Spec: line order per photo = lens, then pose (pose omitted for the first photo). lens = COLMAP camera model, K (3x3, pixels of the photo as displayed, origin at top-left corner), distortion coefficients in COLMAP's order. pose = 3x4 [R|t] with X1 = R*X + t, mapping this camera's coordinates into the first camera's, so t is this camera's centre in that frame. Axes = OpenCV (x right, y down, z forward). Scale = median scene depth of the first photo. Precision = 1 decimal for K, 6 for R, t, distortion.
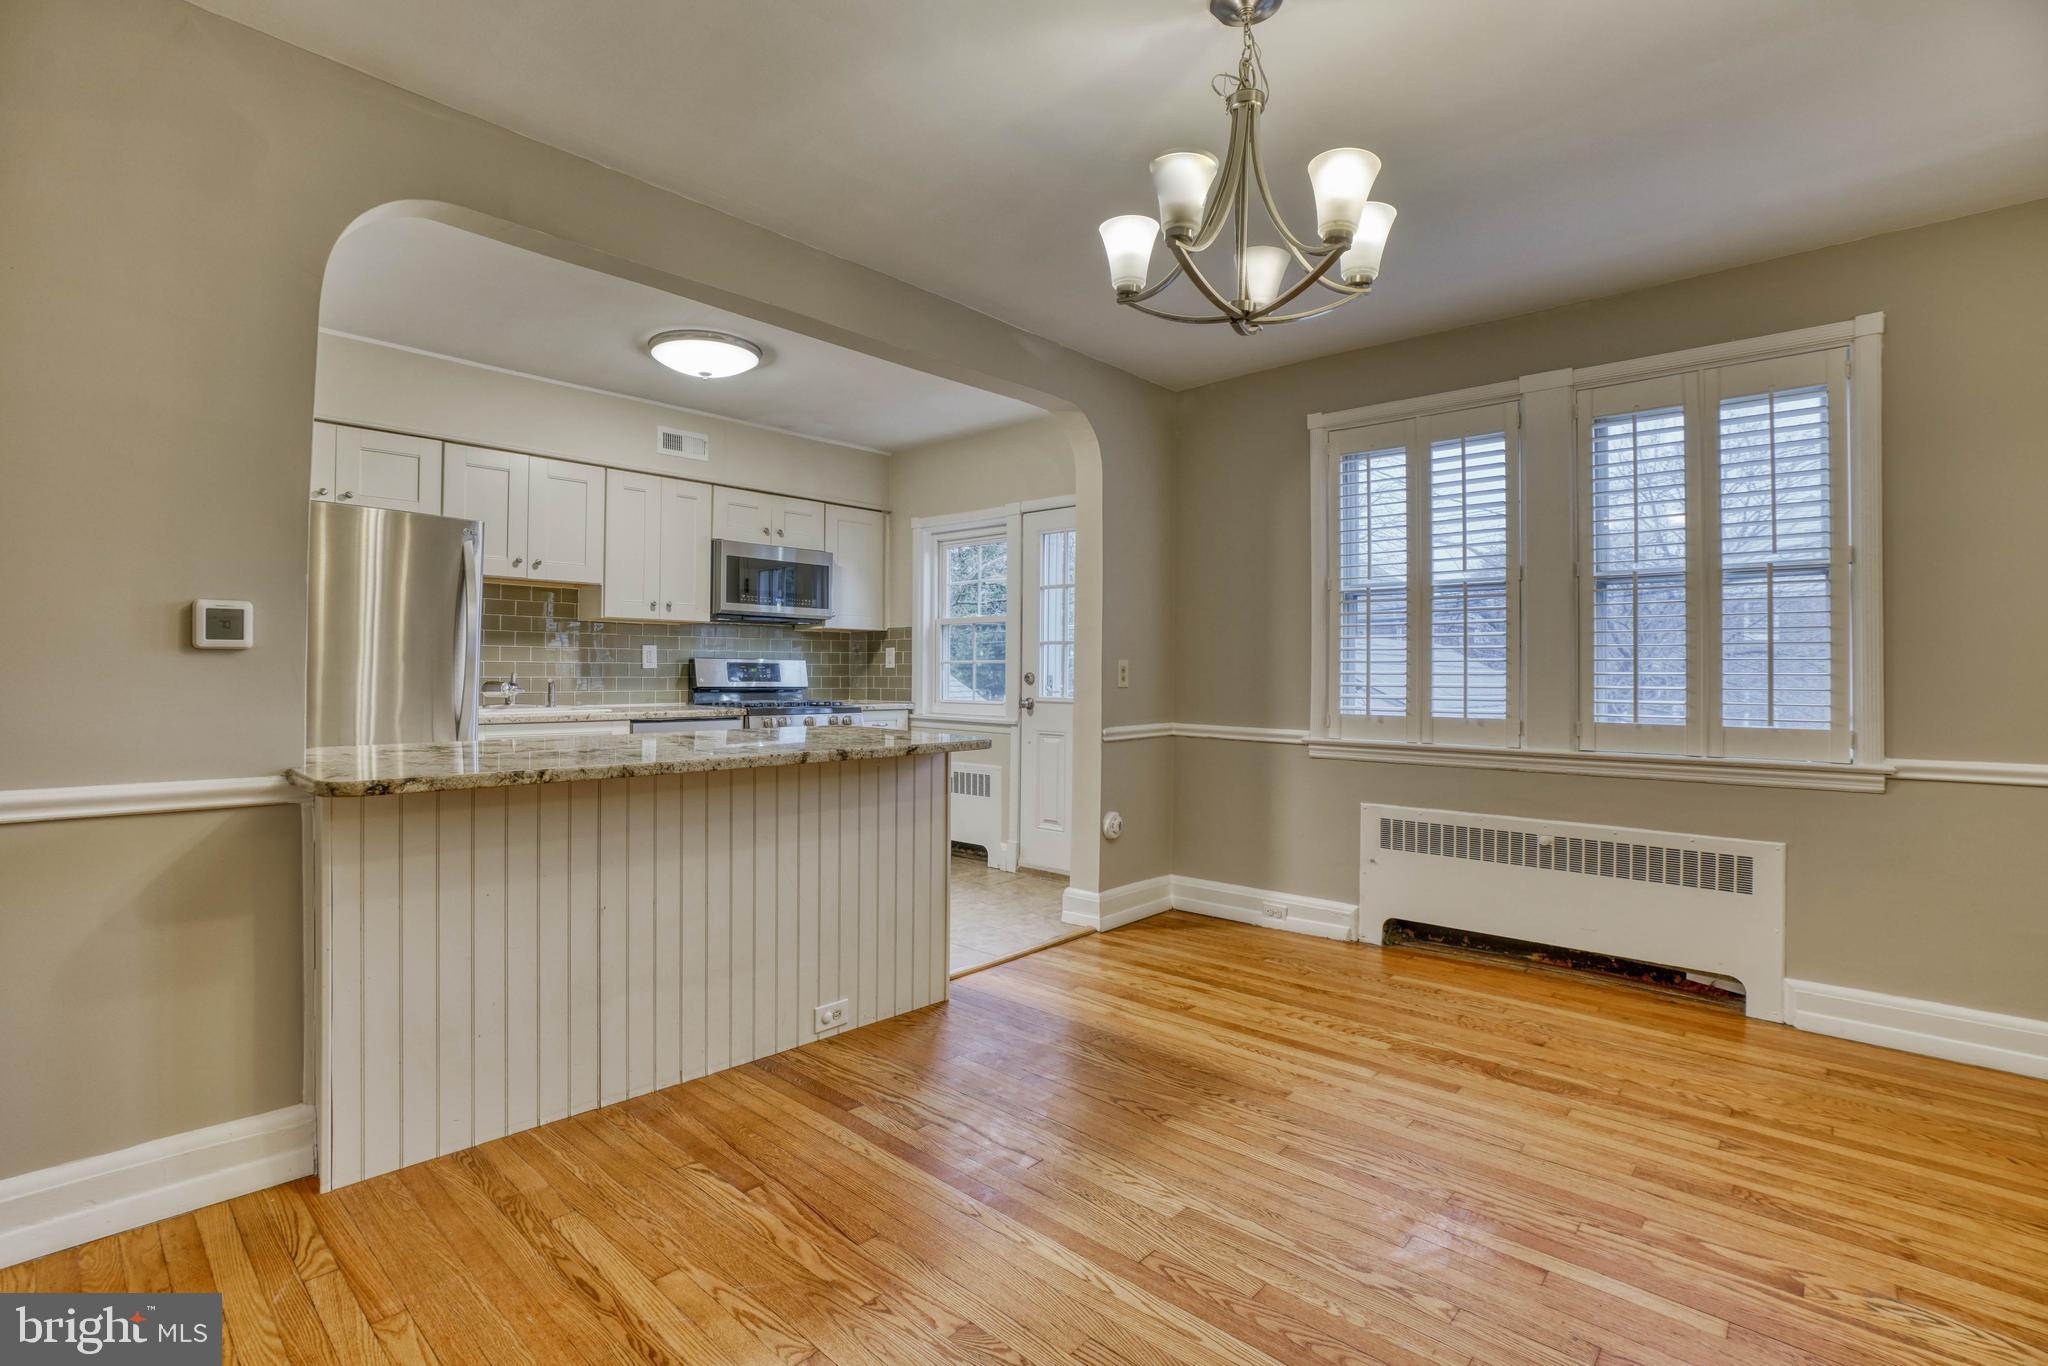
lens RADIAL K [[973.7, 0, 1017.2], [0, 973.7, 655.9], [0, 0, 1]] dist [-0.067774, 0.028530]
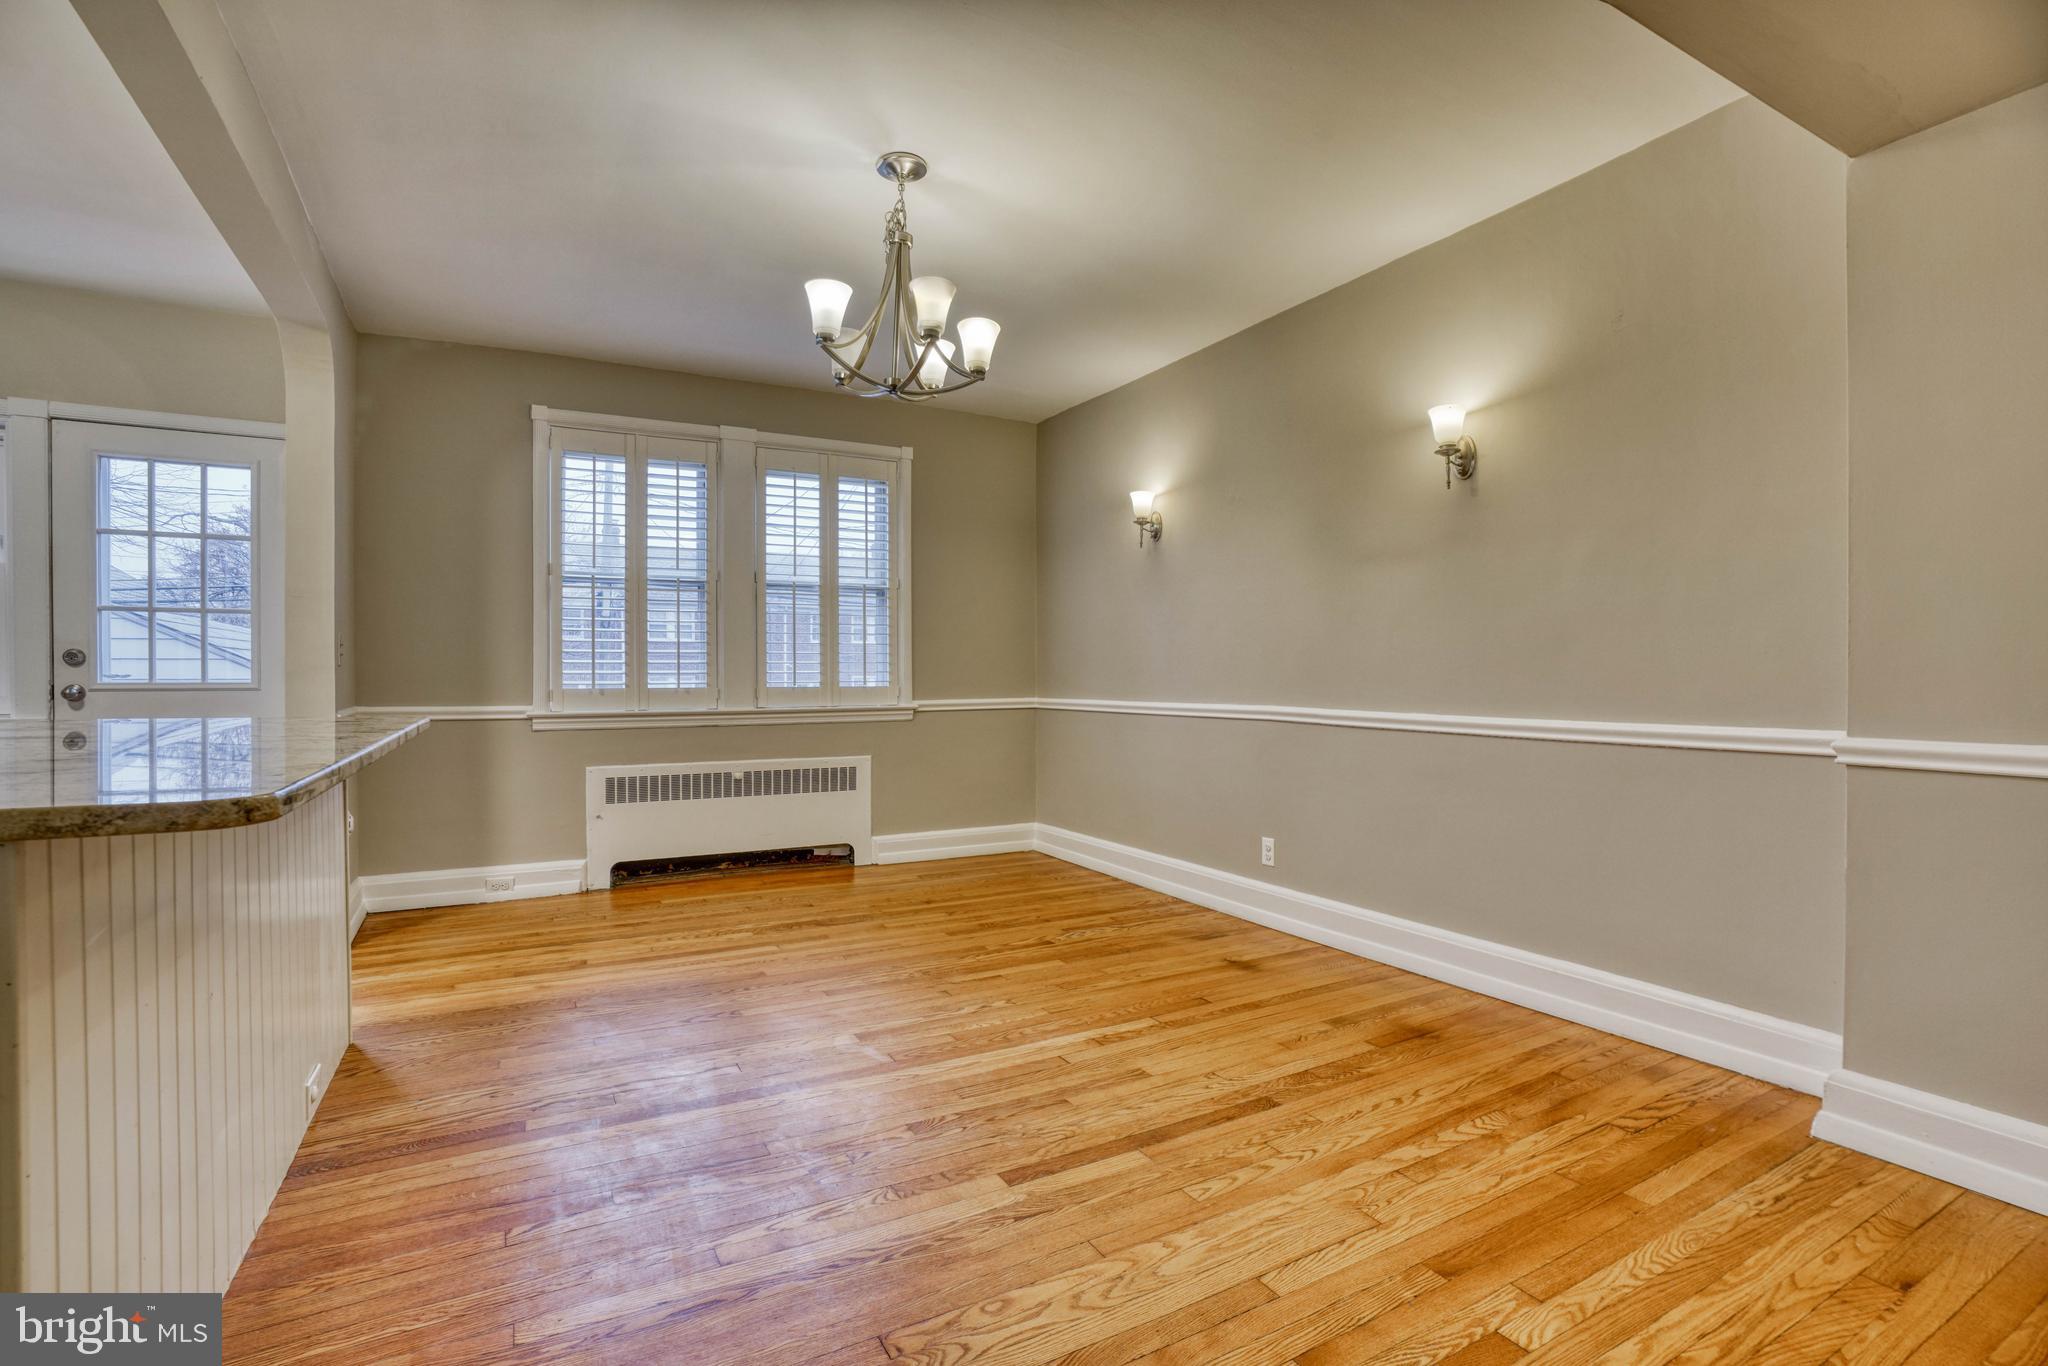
lens RADIAL K [[928.0, 0, 1024.0], [0, 928.0, 683.0], [0, 0, 1]] dist [-0.064239, 0.023815]
pose [[0.307151, -0.019304, 0.951465, -0.622773], [-0.013046, 0.999615, 0.024492, 0.027382], [-0.951571, -0.019936, 0.306781, 0.239483]]
